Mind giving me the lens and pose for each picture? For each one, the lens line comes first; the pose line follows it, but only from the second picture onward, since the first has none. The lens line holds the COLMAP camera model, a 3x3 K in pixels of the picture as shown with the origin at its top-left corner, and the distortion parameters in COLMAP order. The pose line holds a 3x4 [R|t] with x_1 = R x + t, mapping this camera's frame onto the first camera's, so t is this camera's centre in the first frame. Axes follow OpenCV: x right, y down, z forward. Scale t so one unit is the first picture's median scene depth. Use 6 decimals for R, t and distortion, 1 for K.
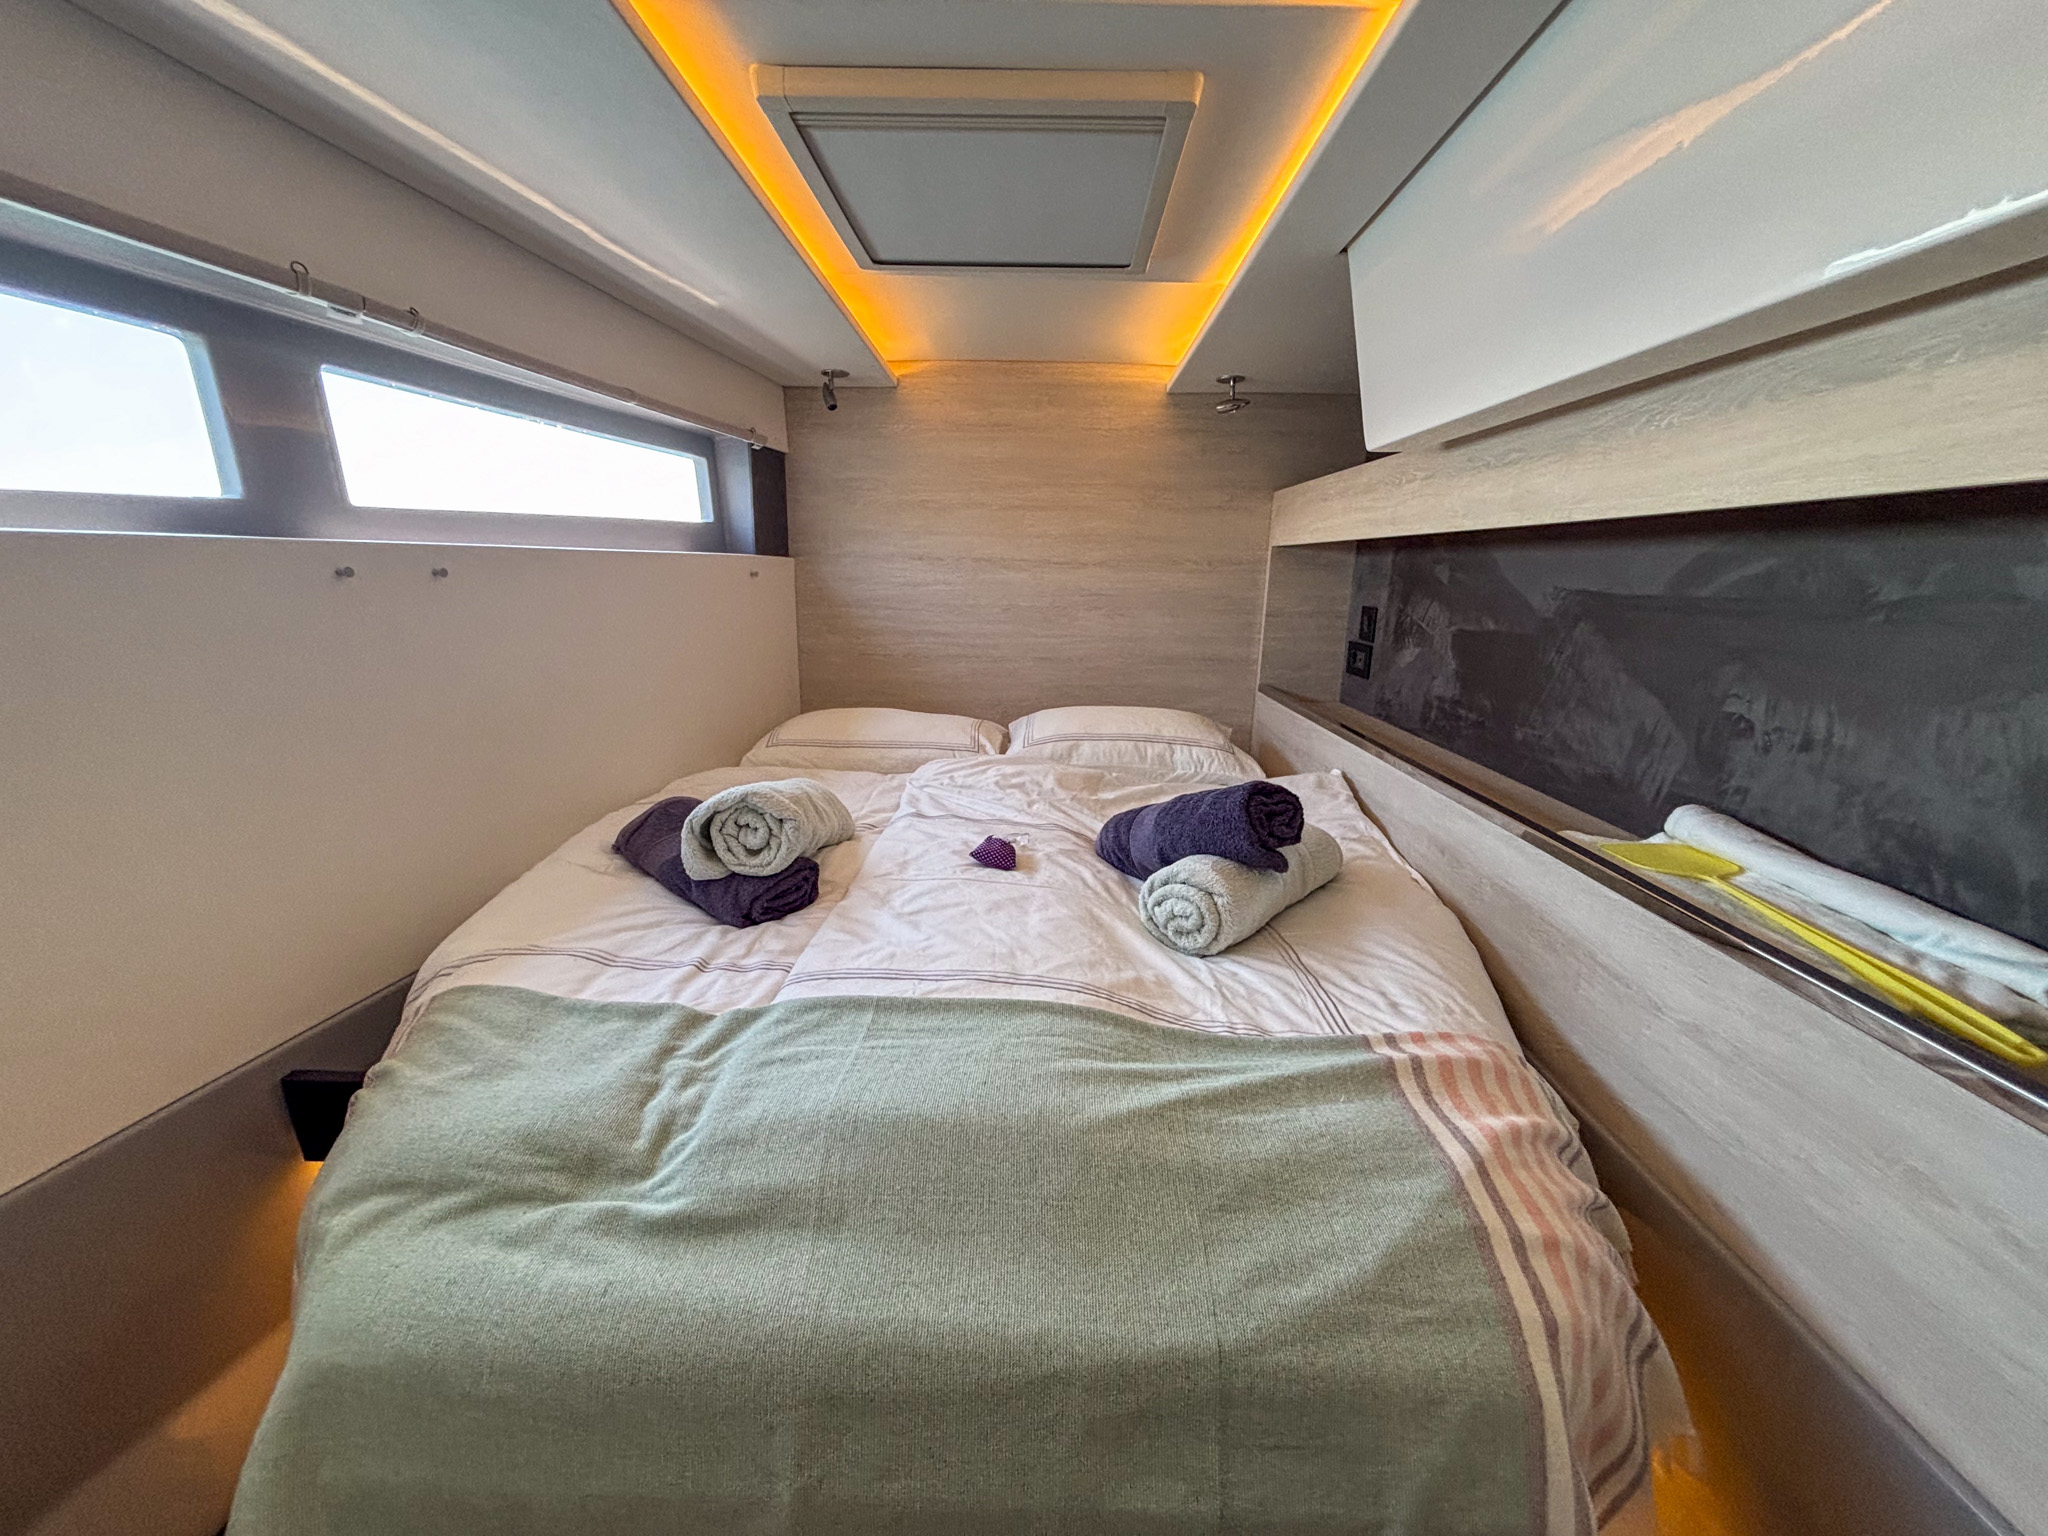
lens RADIAL K [[817.2, 0, 1029.5], [0, 817.2, 764.0], [0, 0, 1]] dist [0.001922, -0.000588]
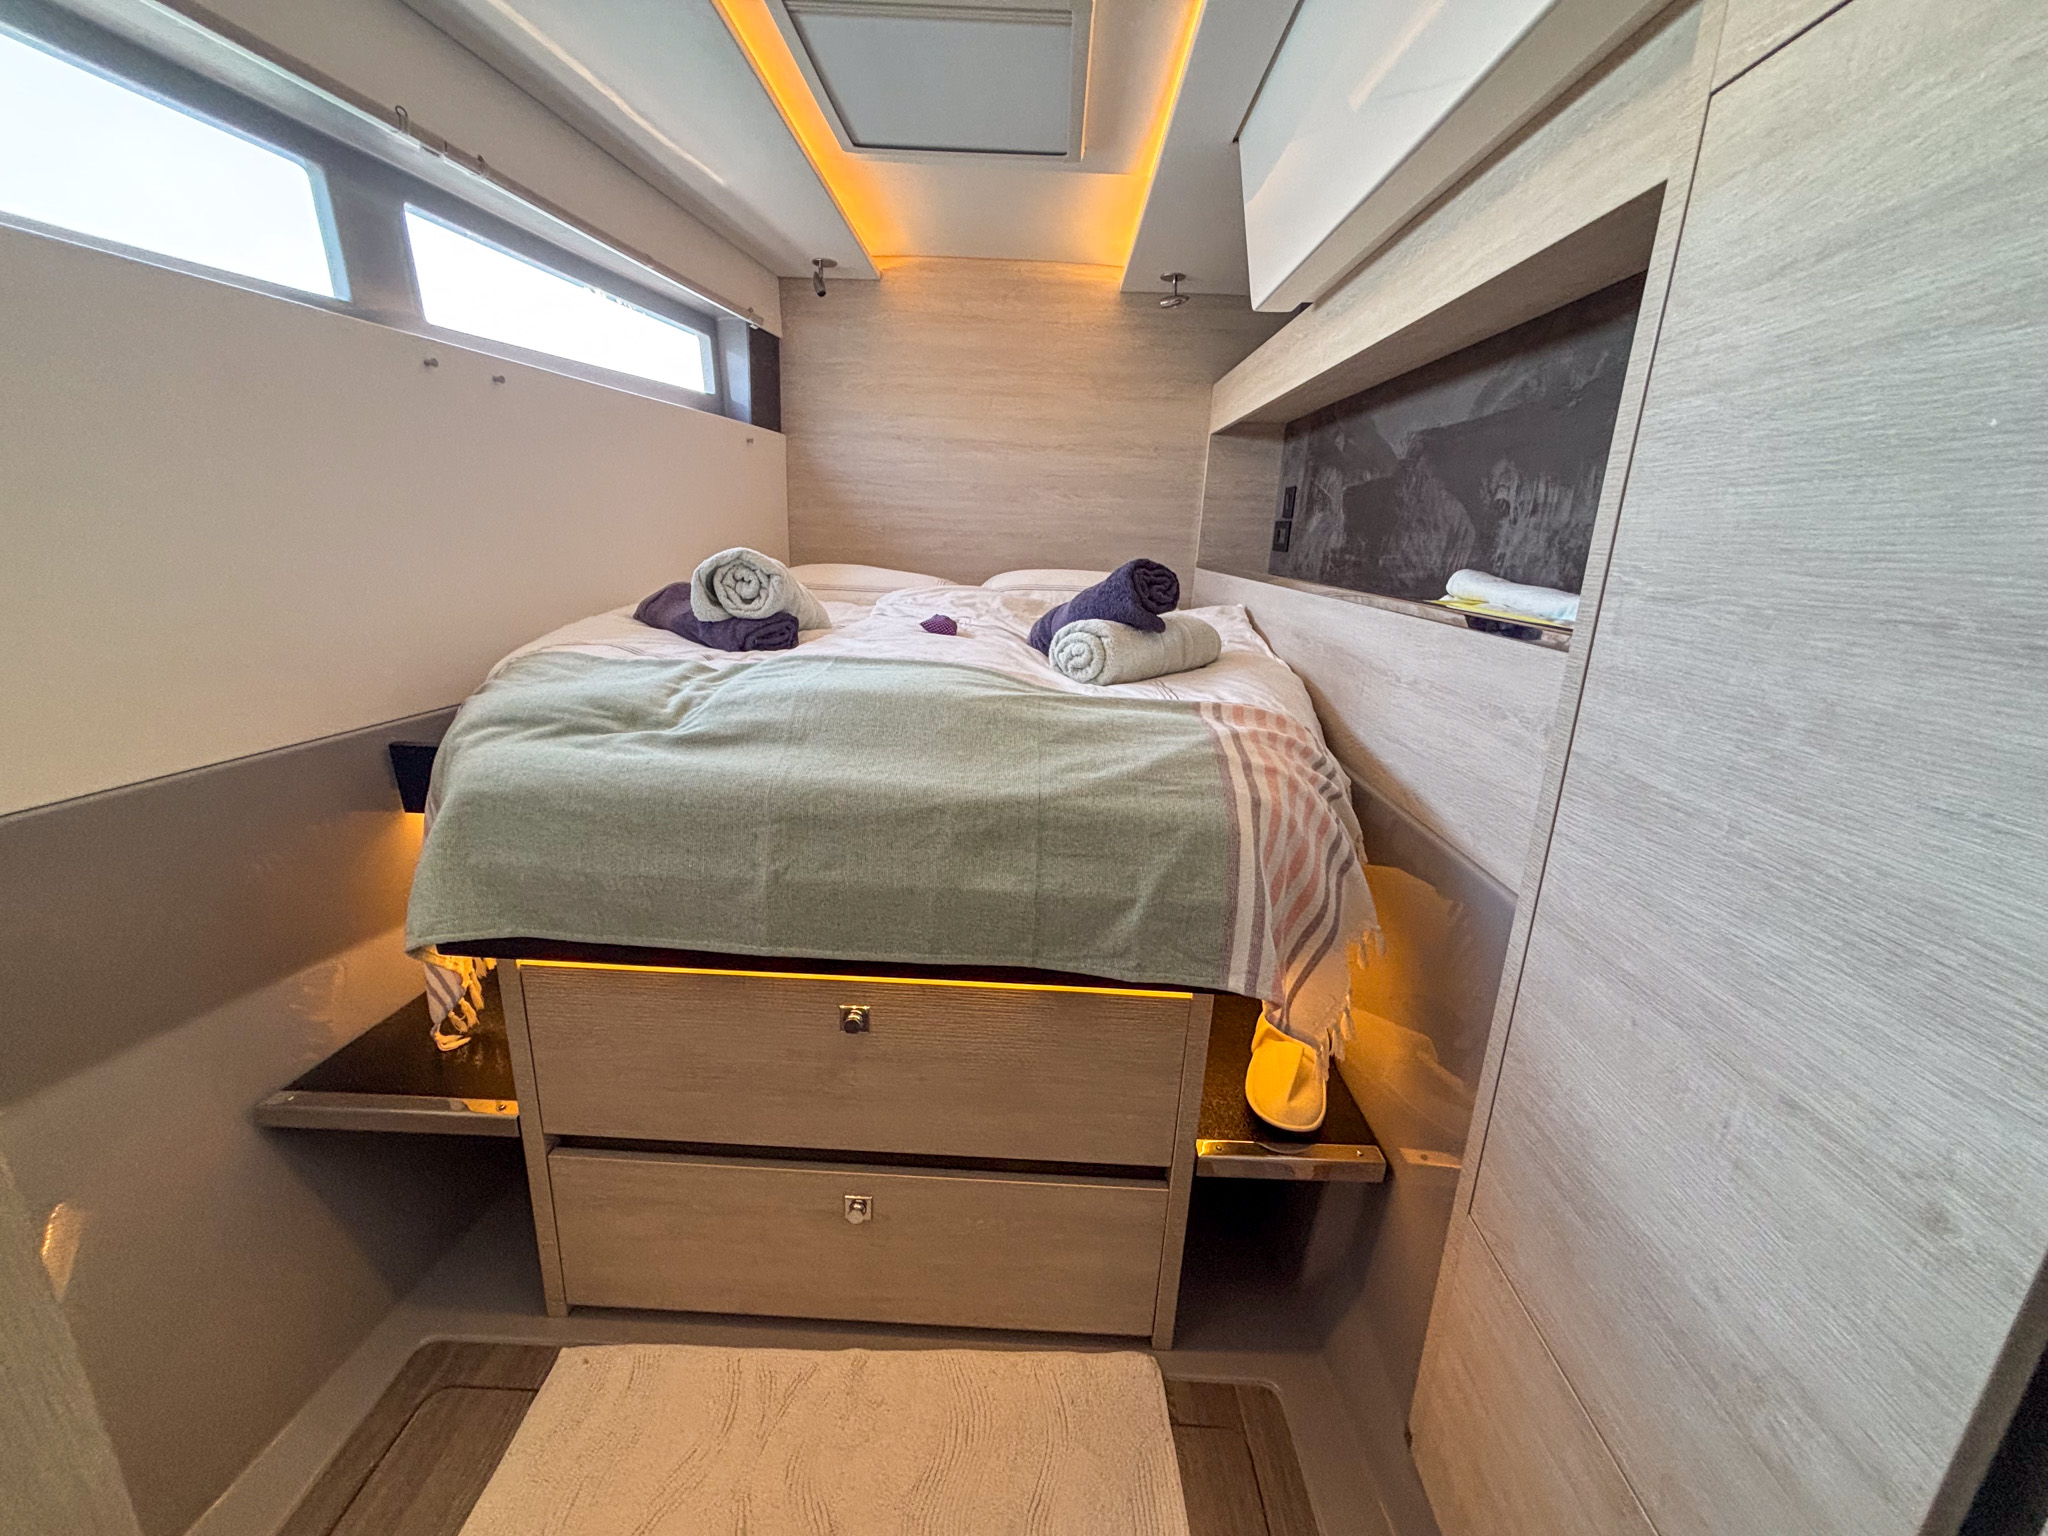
lens RADIAL K [[817.2, 0, 1029.1], [0, 817.2, 760.8], [0, 0, 1]] dist [0.001922, -0.000588]
pose [[0.999668, 0.024836, 0.006864, 0.101433], [-0.025084, 0.998935, 0.038724, 0.297652], [-0.005895, -0.038883, 0.999226, -0.293306]]
